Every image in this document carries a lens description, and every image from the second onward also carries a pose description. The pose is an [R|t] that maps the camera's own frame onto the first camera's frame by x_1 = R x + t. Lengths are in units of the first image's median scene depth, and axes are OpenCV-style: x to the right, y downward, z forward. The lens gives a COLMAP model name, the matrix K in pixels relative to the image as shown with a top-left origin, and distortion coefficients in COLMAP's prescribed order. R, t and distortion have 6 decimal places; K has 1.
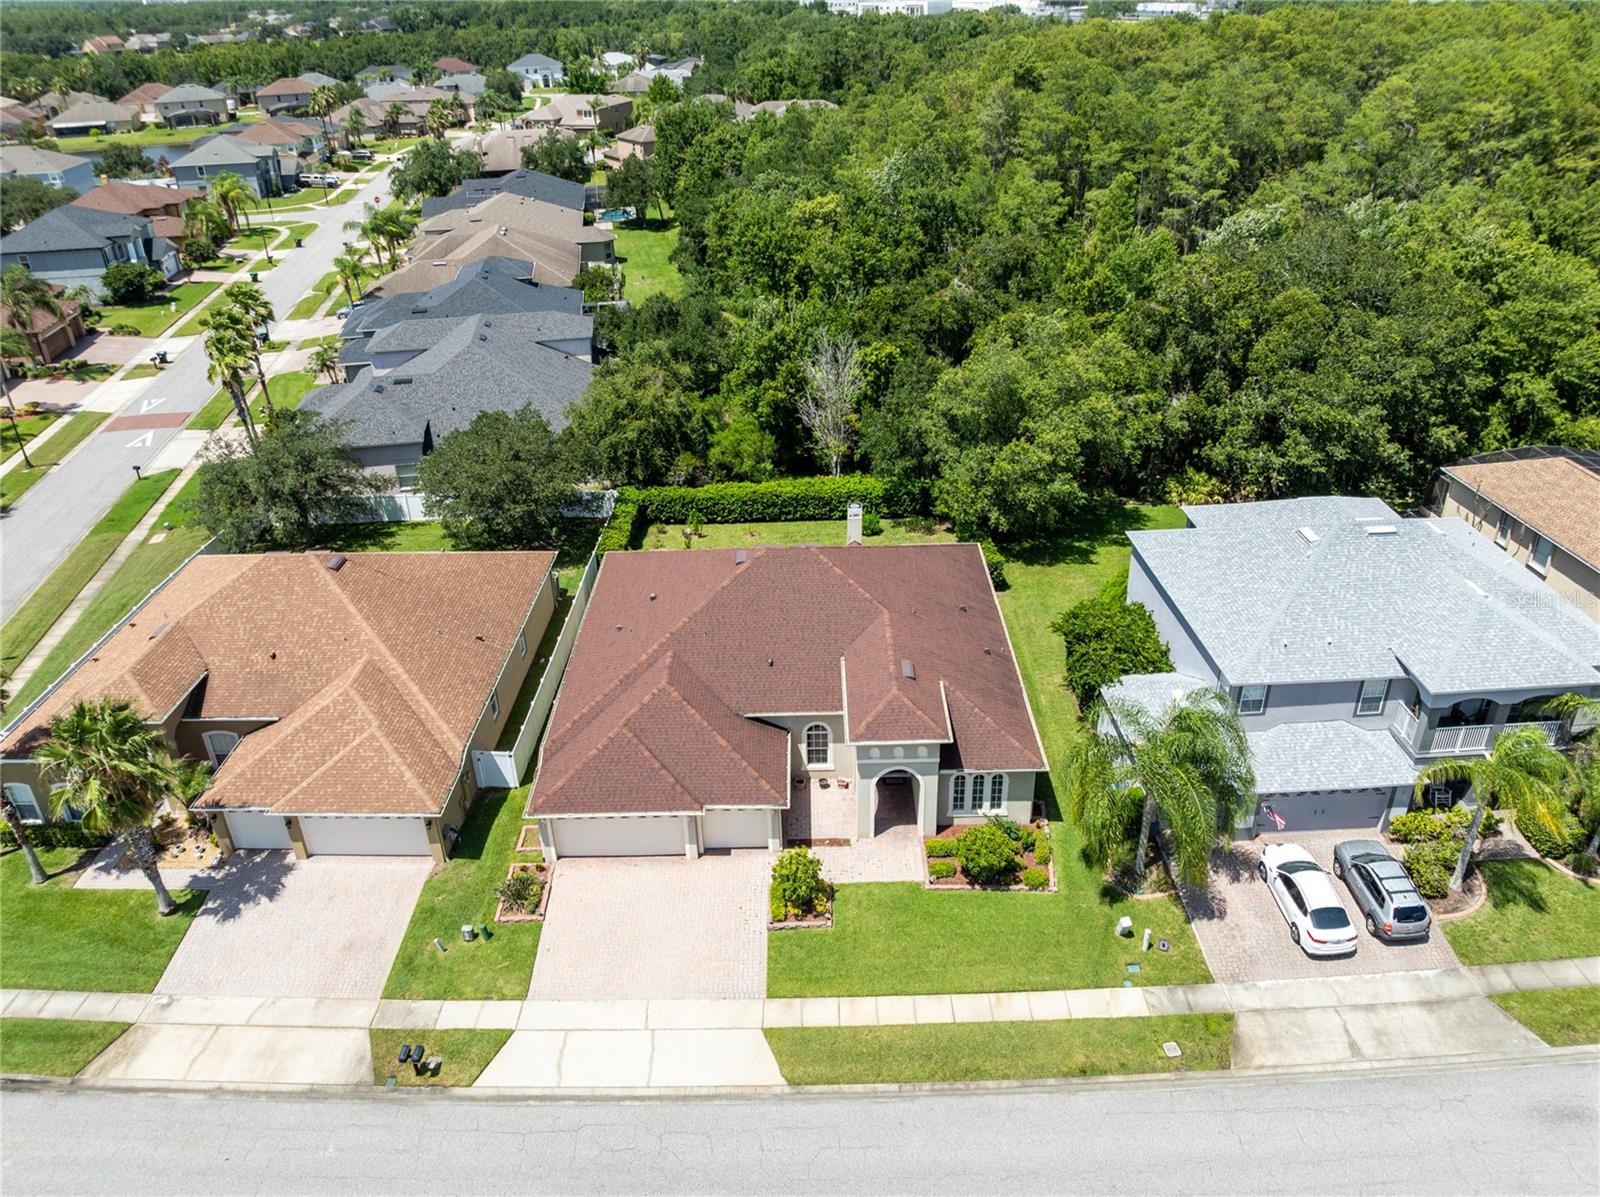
lens RADIAL K [[1110.5, 0, 788.3], [0, 1110.5, 602.7], [0, 0, 1]] dist [-0.031643, 0.005129]
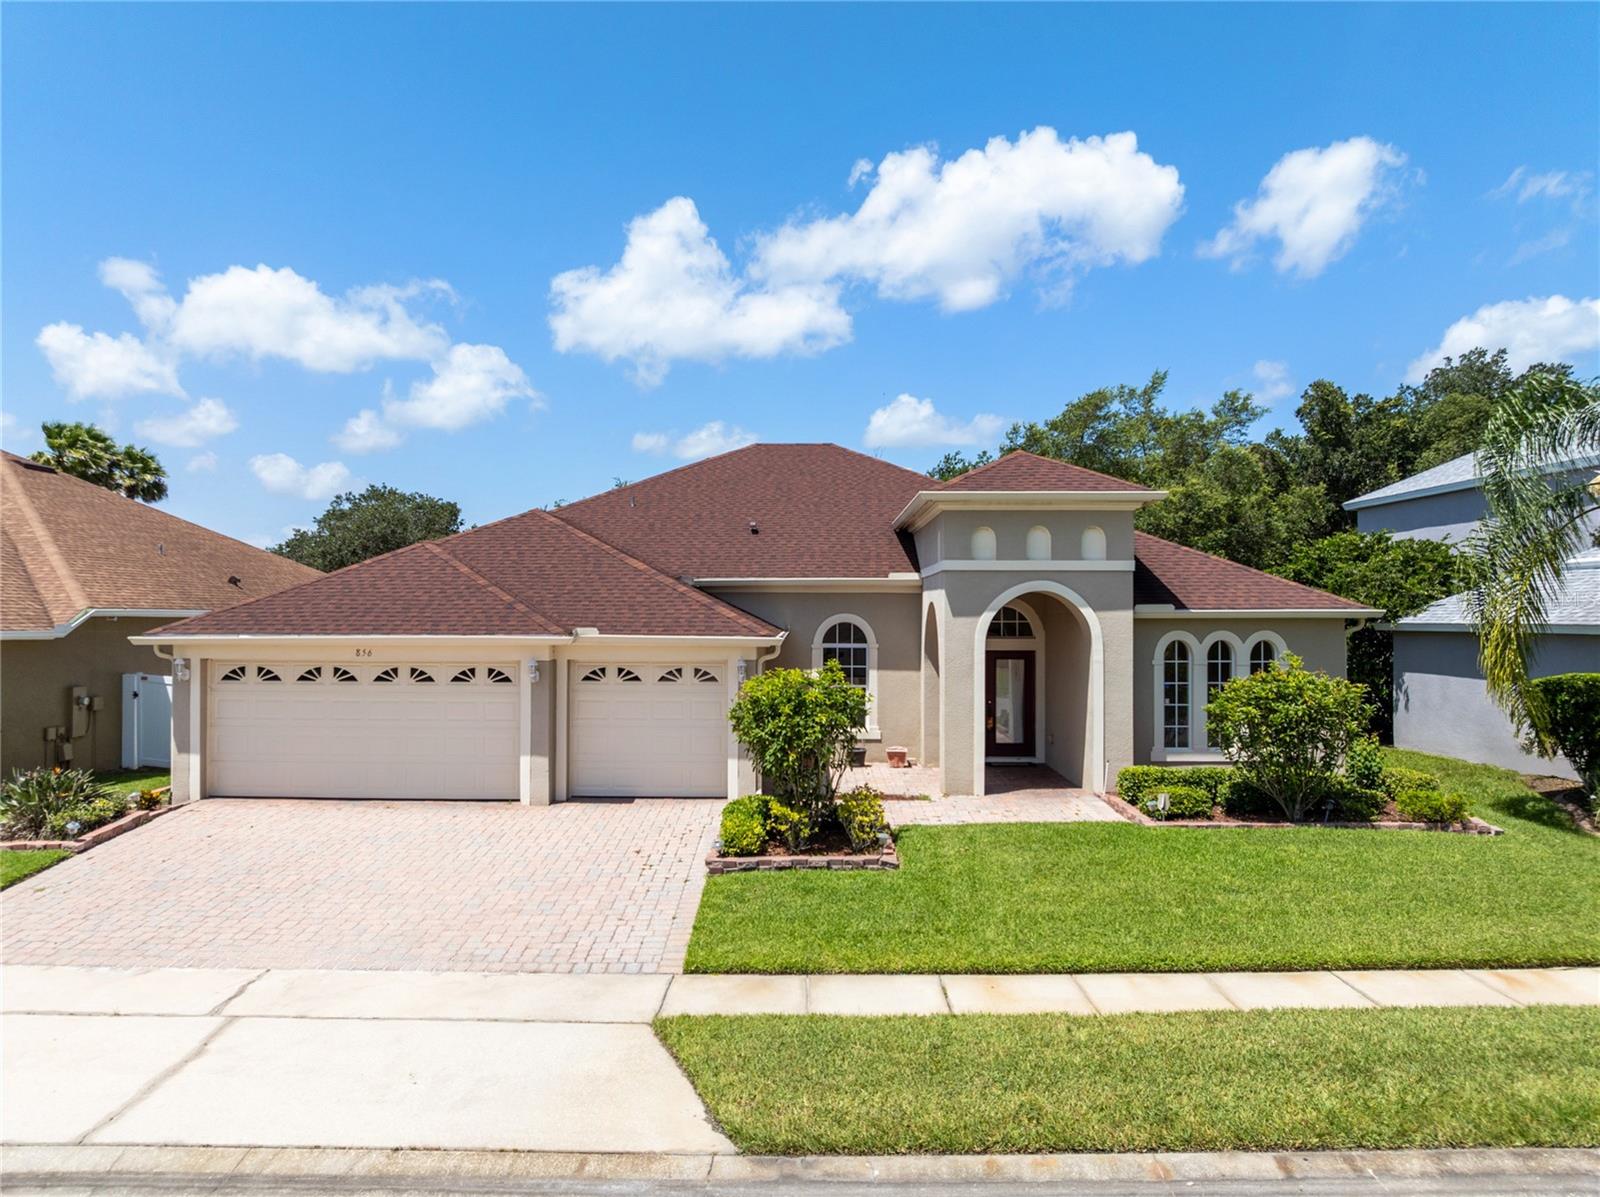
lens RADIAL K [[1110.5, 0, 788.3], [0, 1110.5, 602.7], [0, 0, 1]] dist [-0.031643, 0.005129]
pose [[0.999487, 0.030615, -0.009367, 0.006916], [-0.031282, 0.871617, -0.489188, 0.410500], [-0.006812, 0.489230, 0.872128, 0.703532]]
